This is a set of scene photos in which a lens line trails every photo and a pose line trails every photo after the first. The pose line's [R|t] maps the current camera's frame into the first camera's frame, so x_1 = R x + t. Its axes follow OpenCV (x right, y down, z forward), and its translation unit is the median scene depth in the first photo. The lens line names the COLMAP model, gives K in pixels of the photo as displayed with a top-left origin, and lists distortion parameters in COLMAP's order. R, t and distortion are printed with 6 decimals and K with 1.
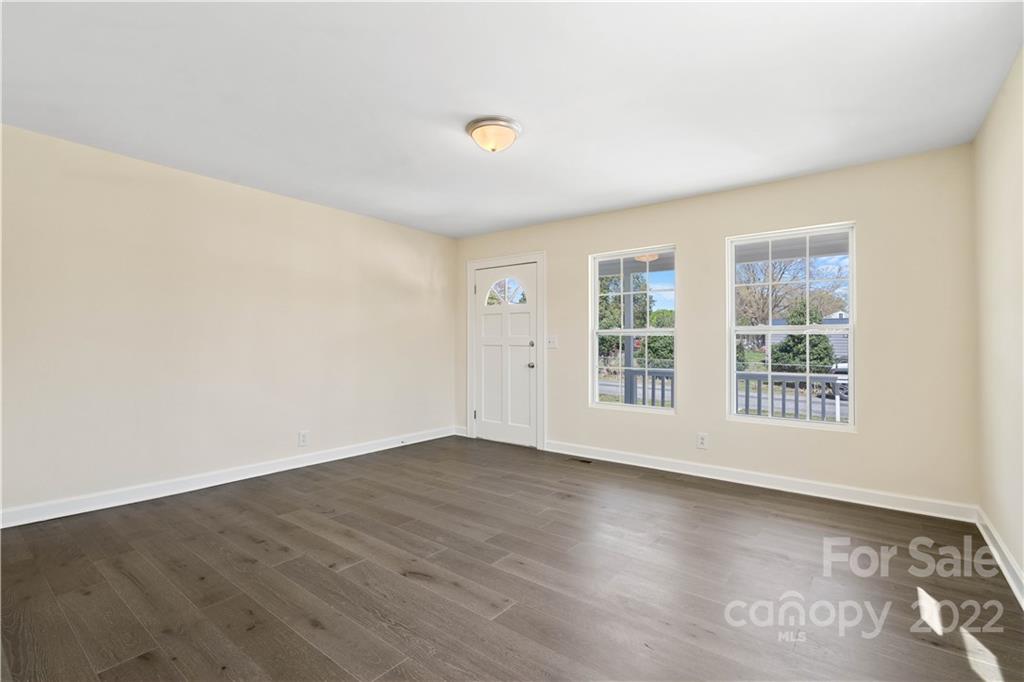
lens RADIAL K [[460.7, 0, 513.8], [0, 460.7, 337.0], [0, 0, 1]] dist [-0.003304, 0.000676]
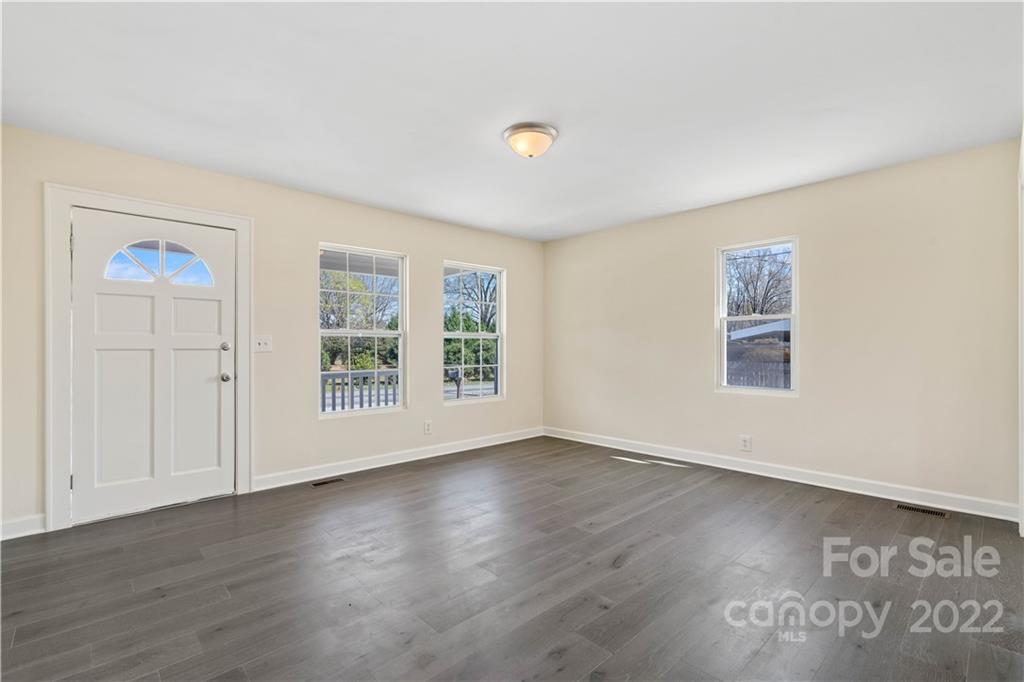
lens RADIAL K [[460.7, 0, 513.8], [0, 460.7, 337.0], [0, 0, 1]] dist [-0.003304, 0.000676]
pose [[0.167784, 0.012319, 0.985747, -0.727136], [-0.012747, 0.999865, -0.010326, 0.002934], [-0.985741, -0.010832, 0.167918, 0.586305]]
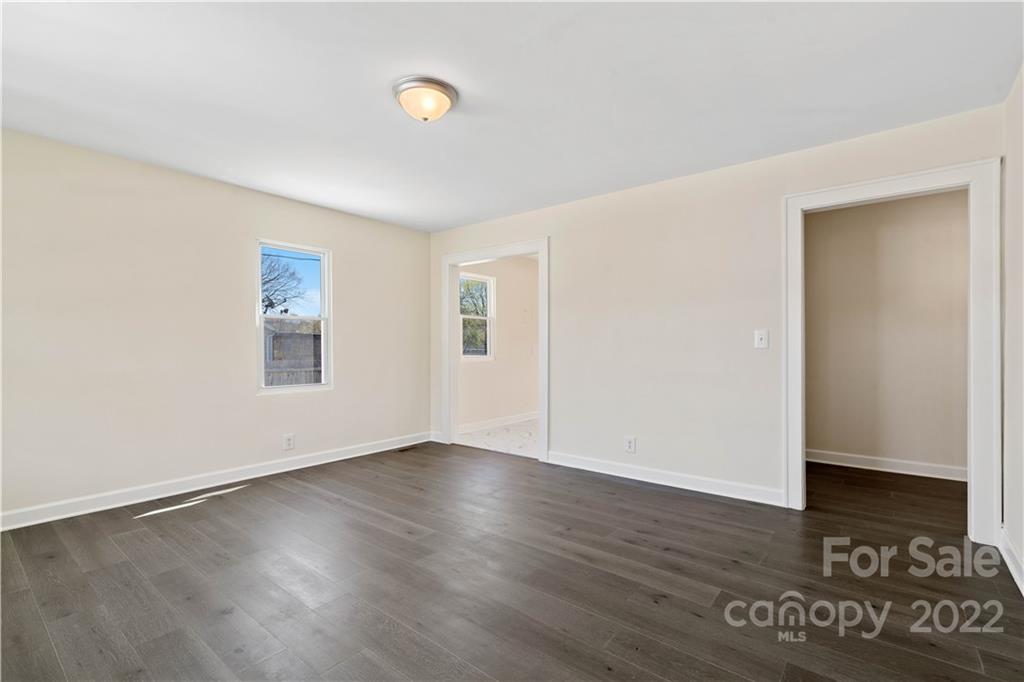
lens RADIAL K [[464.5, 0, 513.3], [0, 464.5, 334.1], [0, 0, 1]] dist [0.000902, 0.000244]
pose [[-0.999686, -0.003977, 0.024754, -0.159851], [-0.005210, 0.998738, -0.049962, 0.030729], [-0.024524, -0.050075, -0.998444, 1.274672]]
